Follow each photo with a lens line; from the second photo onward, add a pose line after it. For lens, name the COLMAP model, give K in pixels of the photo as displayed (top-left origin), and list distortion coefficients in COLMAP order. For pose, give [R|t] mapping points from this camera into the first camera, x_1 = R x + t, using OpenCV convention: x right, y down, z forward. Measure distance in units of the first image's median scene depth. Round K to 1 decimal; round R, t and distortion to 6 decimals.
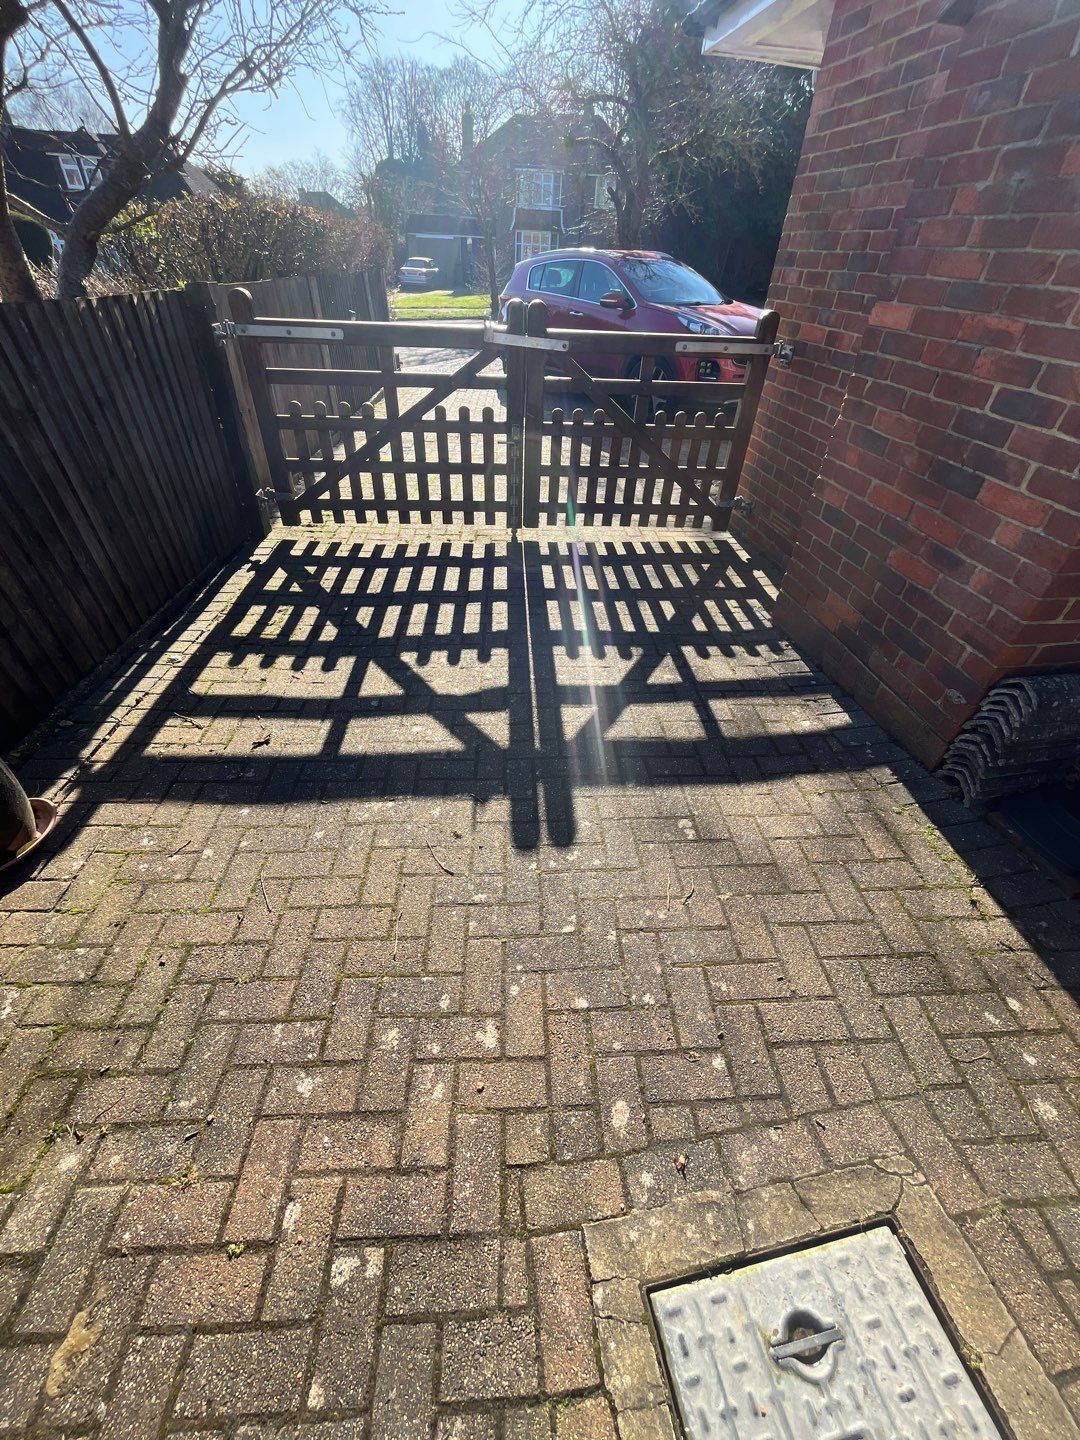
lens RADIAL K [[582.8, 0, 540.0], [0, 582.8, 720.0], [0, 0, 1]] dist [-0.001407, -0.000414]
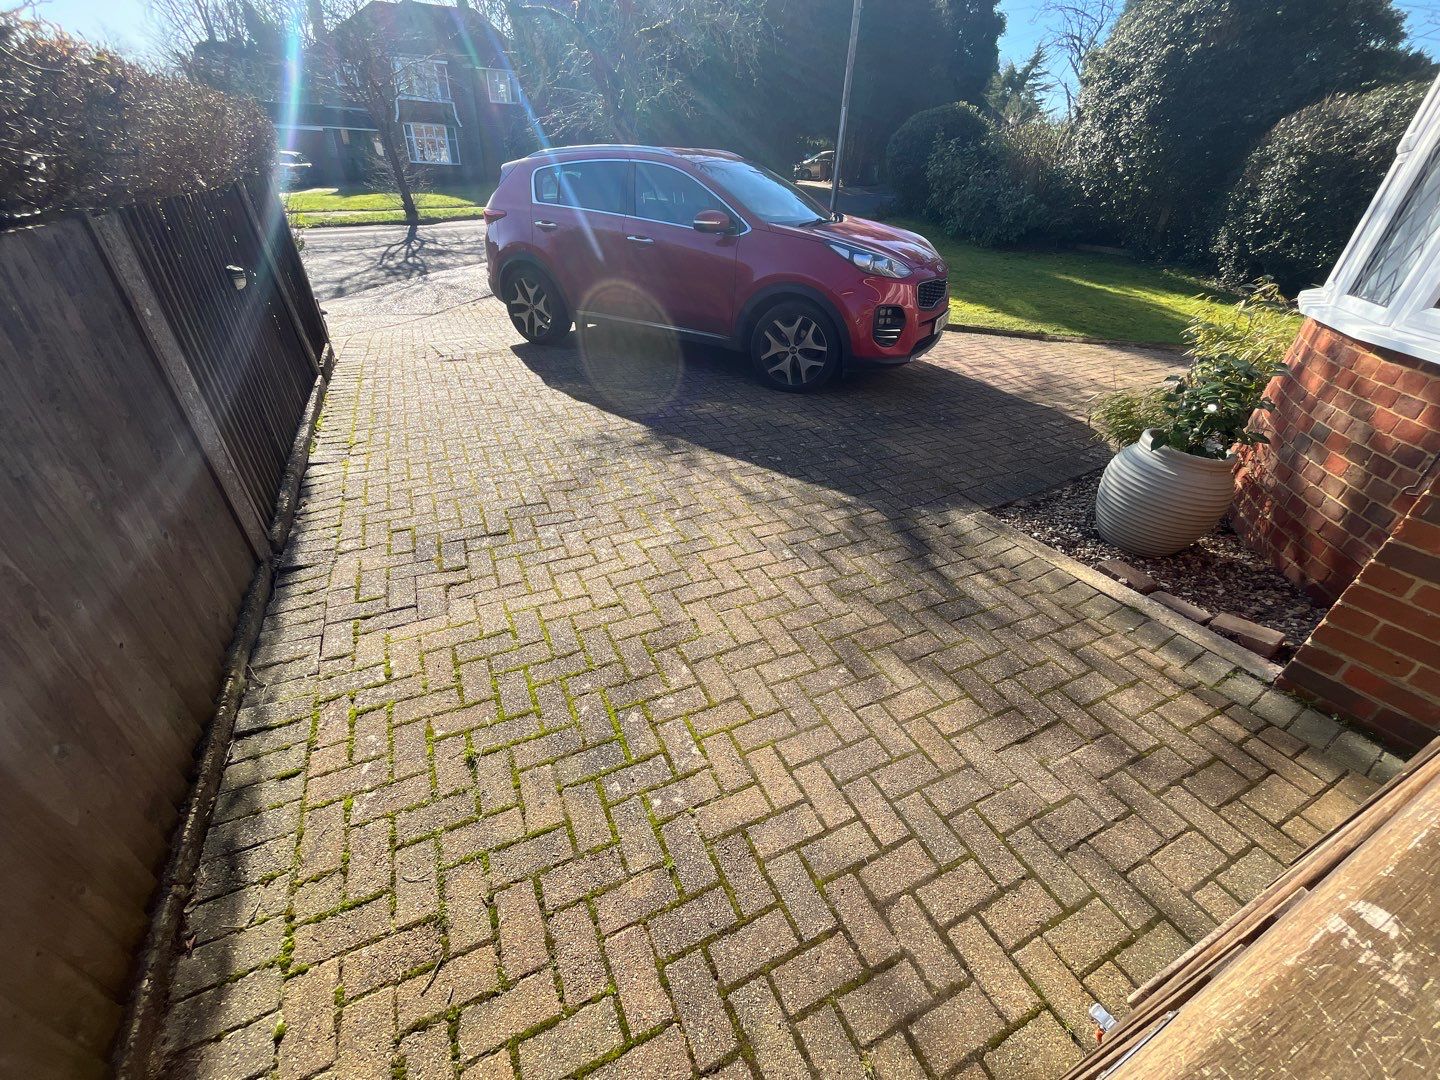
lens RADIAL K [[582.8, 0, 720.0], [0, 582.8, 540.0], [0, 0, 1]] dist [-0.001407, -0.000414]
pose [[0.916984, -0.214951, 0.336060, -0.033123], [0.242280, 0.969336, -0.041084, -0.073655], [-0.316924, 0.119094, 0.940944, 0.090907]]
